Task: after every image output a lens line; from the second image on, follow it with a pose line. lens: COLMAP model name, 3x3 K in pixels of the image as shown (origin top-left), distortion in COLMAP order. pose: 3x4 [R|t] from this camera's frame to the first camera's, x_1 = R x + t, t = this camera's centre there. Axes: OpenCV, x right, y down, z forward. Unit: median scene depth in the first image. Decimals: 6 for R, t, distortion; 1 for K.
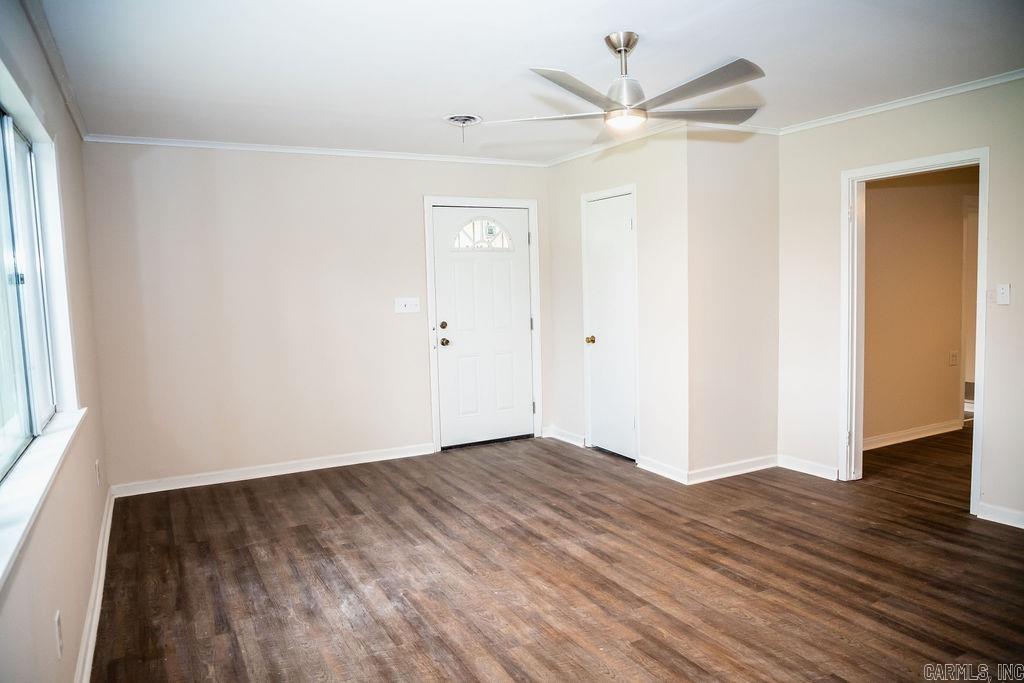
lens RADIAL K [[687.2, 0, 512.0], [0, 687.2, 341.5], [0, 0, 1]] dist [-0.088984, 0.034816]
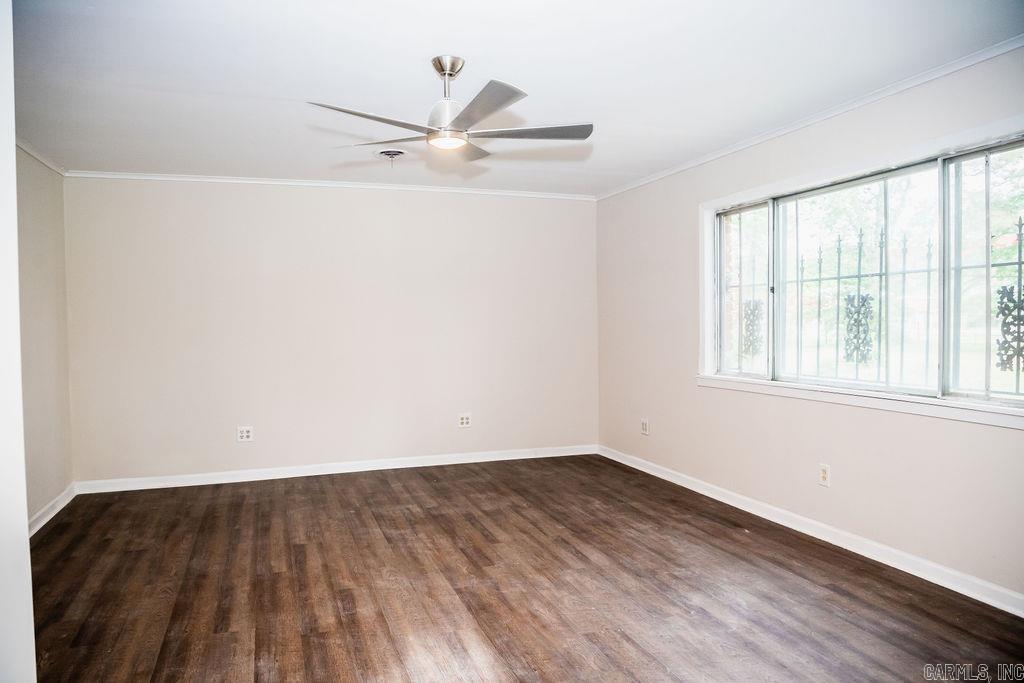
lens RADIAL K [[687.2, 0, 512.0], [0, 687.2, 341.5], [0, 0, 1]] dist [-0.088984, 0.034816]
pose [[-0.988242, 0.036924, 0.148369, -0.070932], [0.053932, 0.992210, 0.112295, -0.136991], [-0.143067, 0.118977, -0.982536, 2.043845]]
